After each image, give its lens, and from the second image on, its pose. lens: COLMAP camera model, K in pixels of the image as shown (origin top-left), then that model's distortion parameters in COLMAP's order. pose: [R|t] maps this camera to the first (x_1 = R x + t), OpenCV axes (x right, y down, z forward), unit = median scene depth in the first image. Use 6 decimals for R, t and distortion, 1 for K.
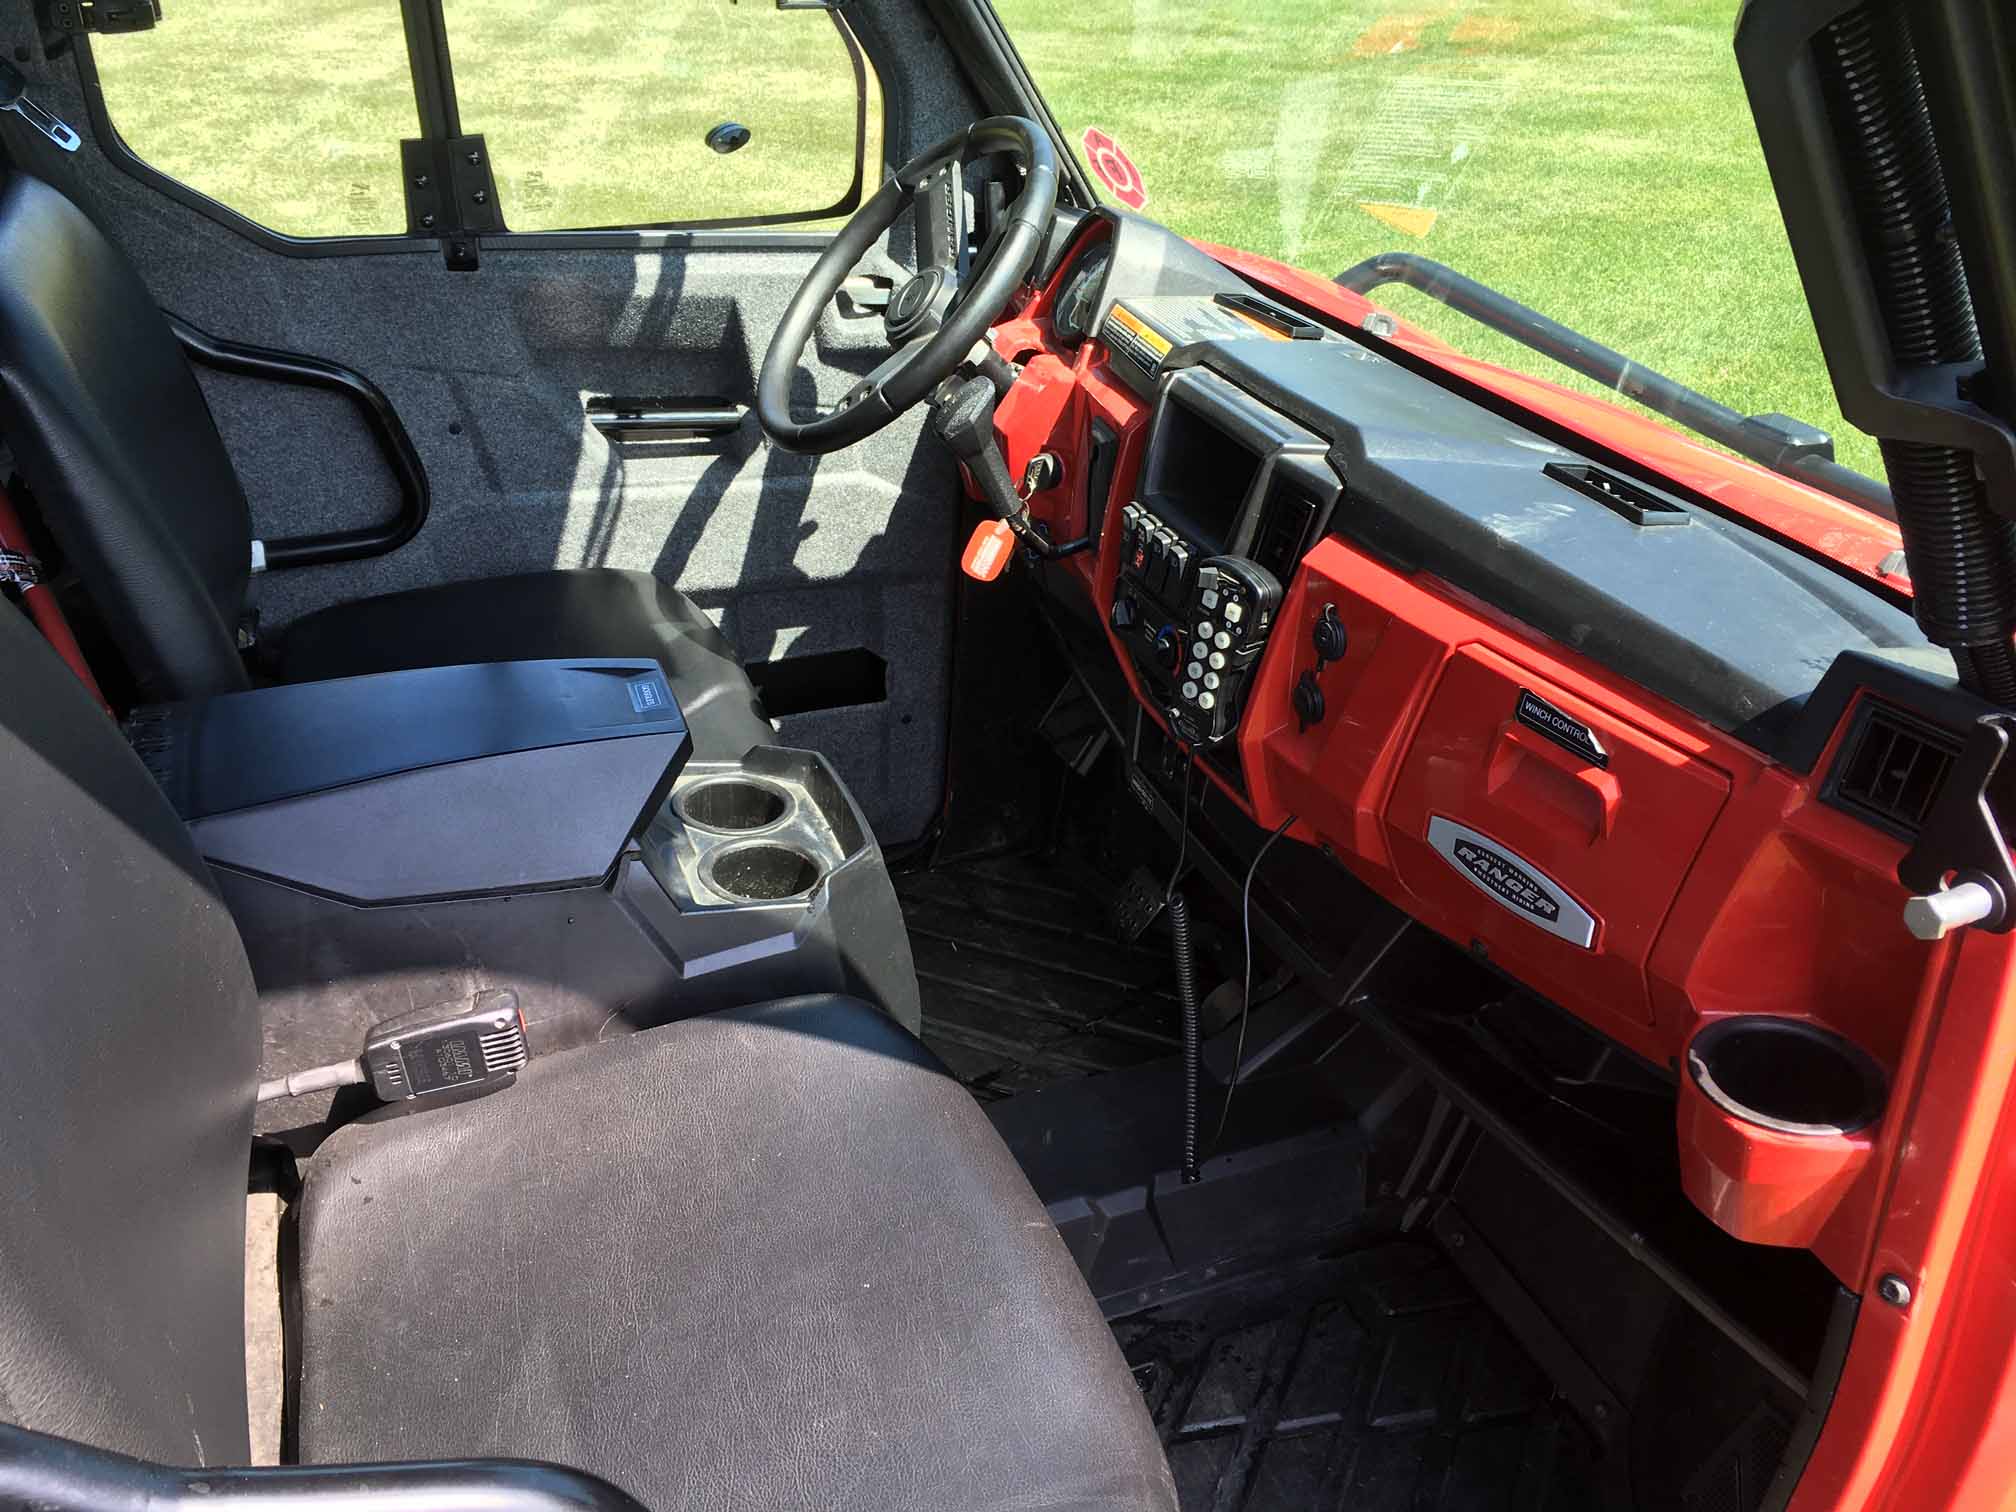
lens RADIAL K [[1683.4, 0, 1060.8], [0, 1683.4, 800.1], [0, 0, 1]] dist [0.005779, 0.001707]
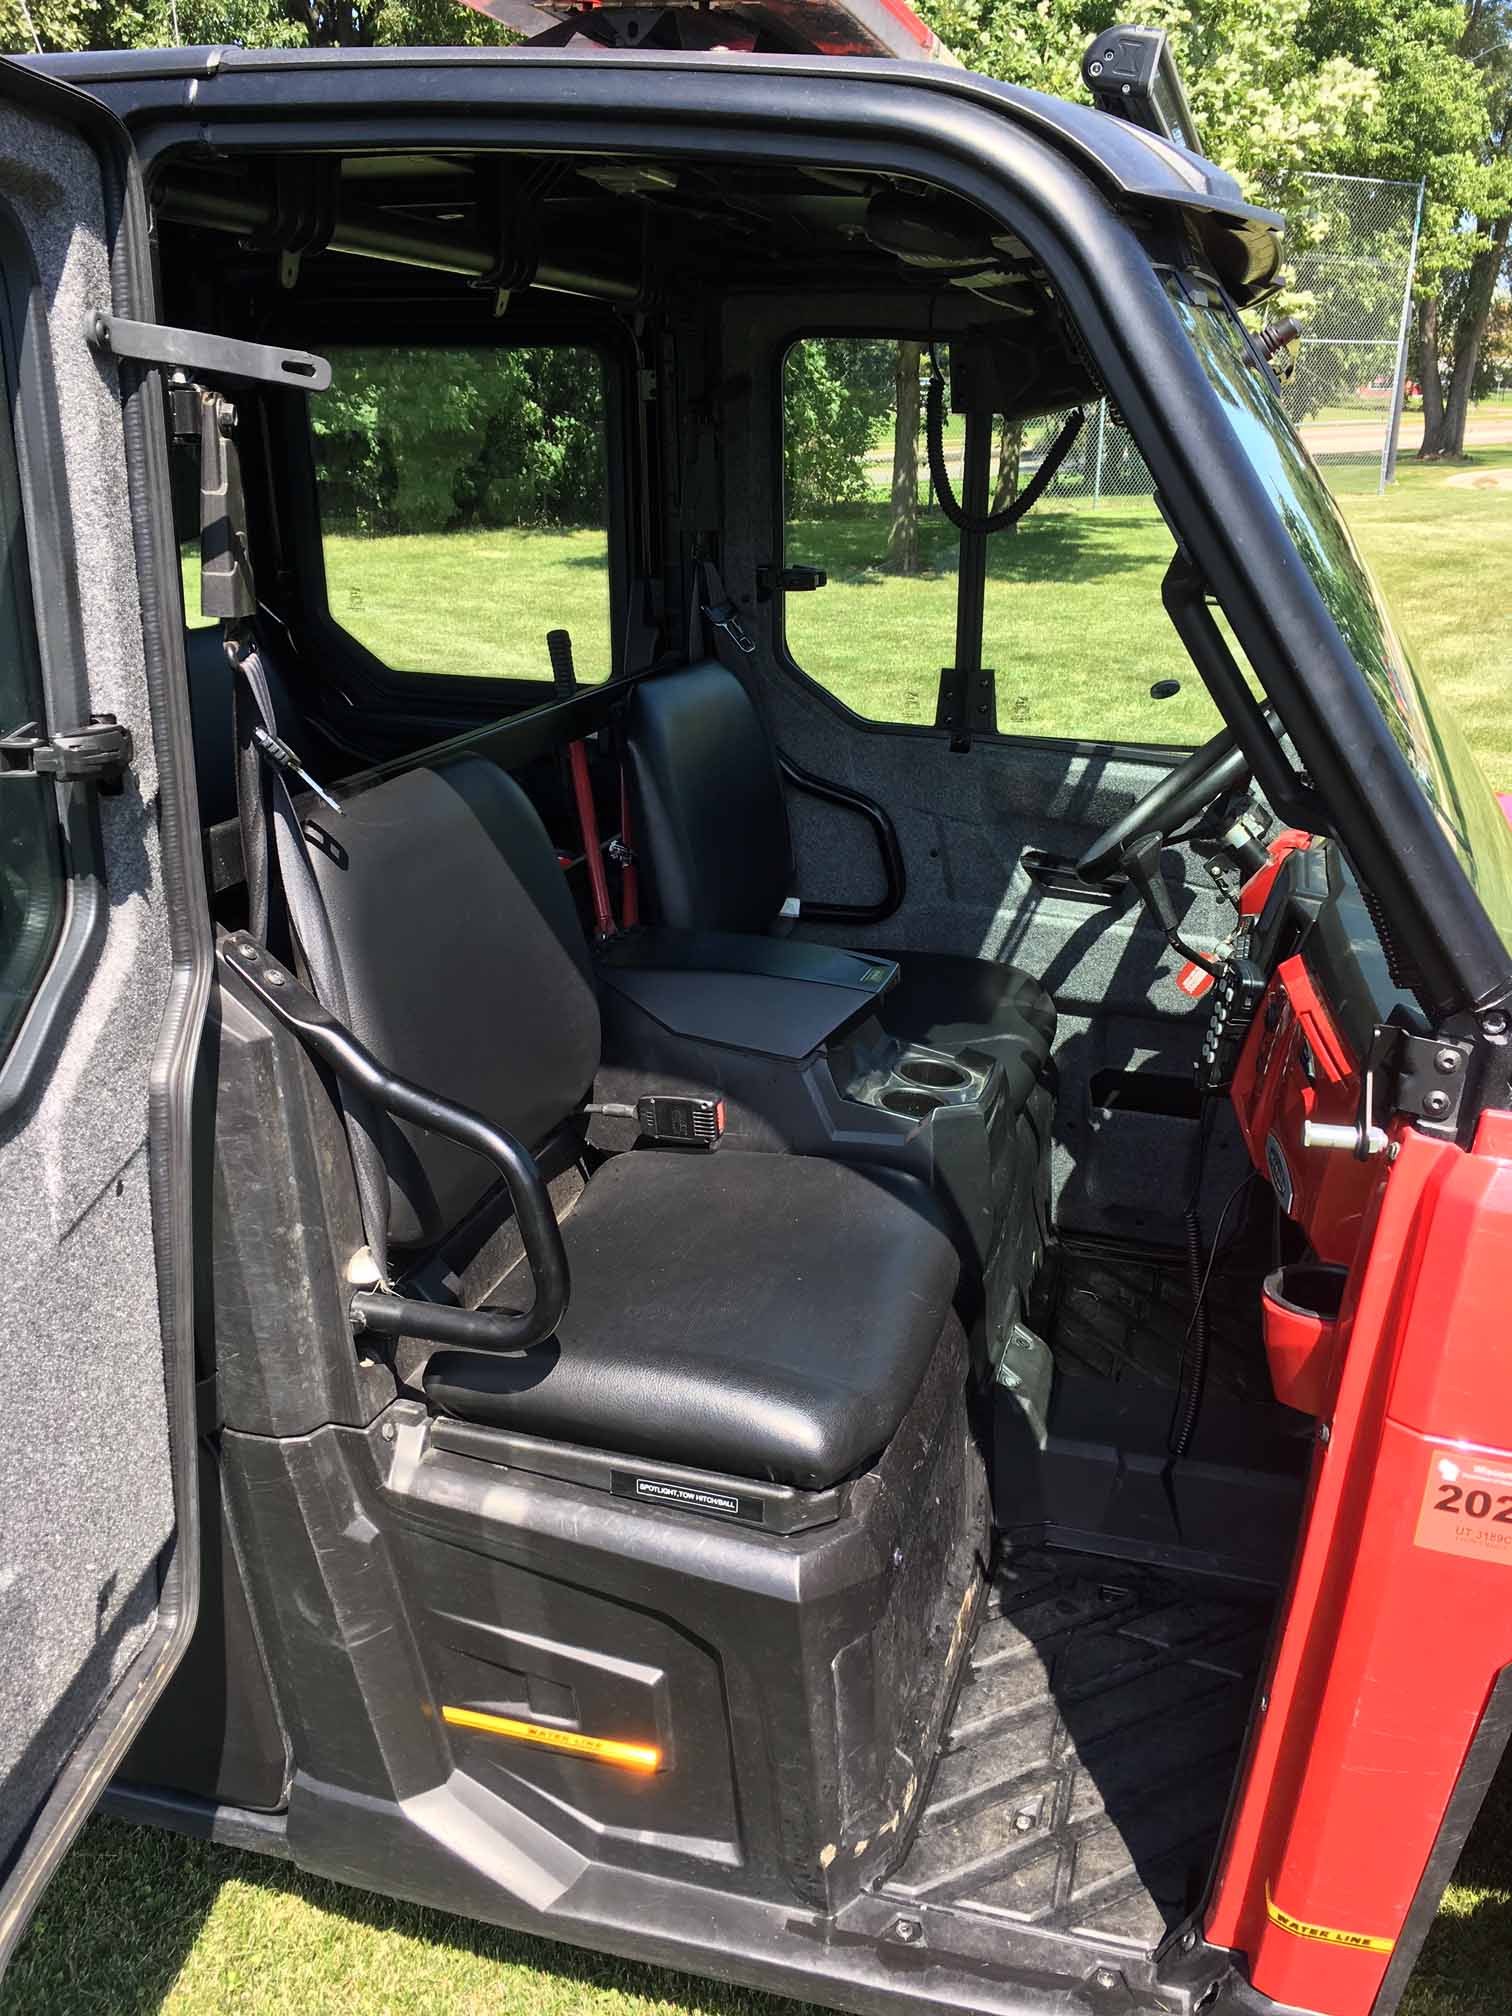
lens RADIAL K [[1683.4, 0, 727.3], [0, 1683.4, 982.2], [0, 0, 1]] dist [0.005779, 0.001707]
pose [[0.776340, 0.187191, -0.601877, 0.400341], [-0.319029, 0.940234, -0.119080, 0.117770], [0.543614, 0.284462, 0.789661, -0.233082]]
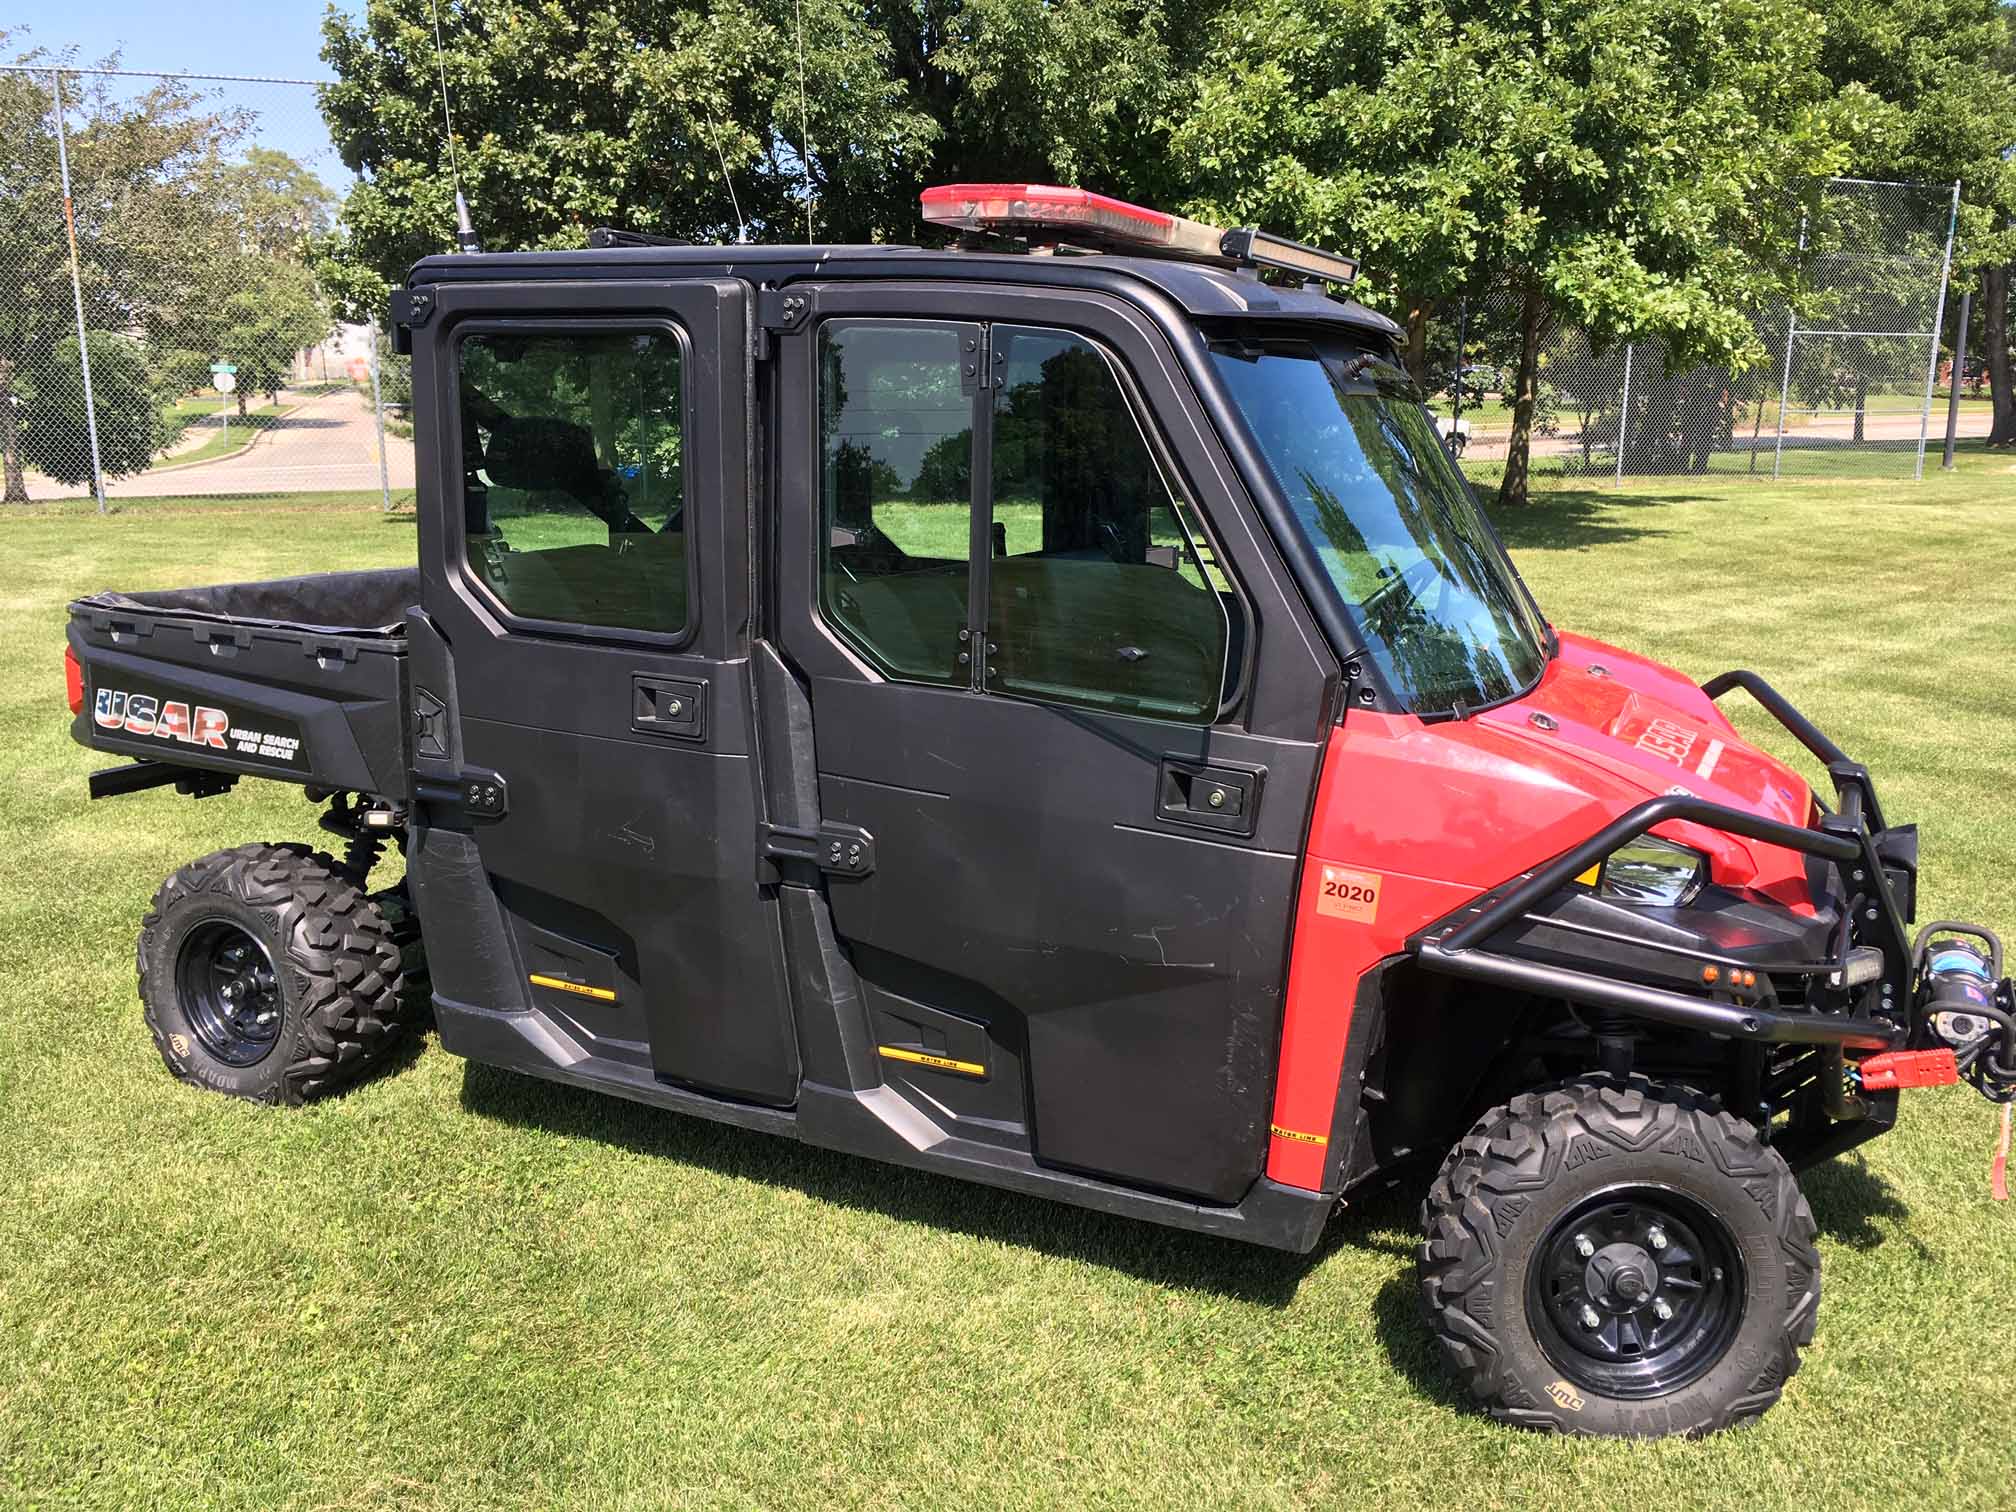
lens RADIAL K [[1876.6, 0, 1008.0], [0, 1876.6, 756.0], [0, 0, 1]] dist [-0.003135, -0.007985]
pose [[0.656092, 0.132032, -0.743042, 2.202962], [-0.390418, 0.901969, -0.184460, 0.798439], [0.645846, 0.411120, 0.643322, -1.326208]]
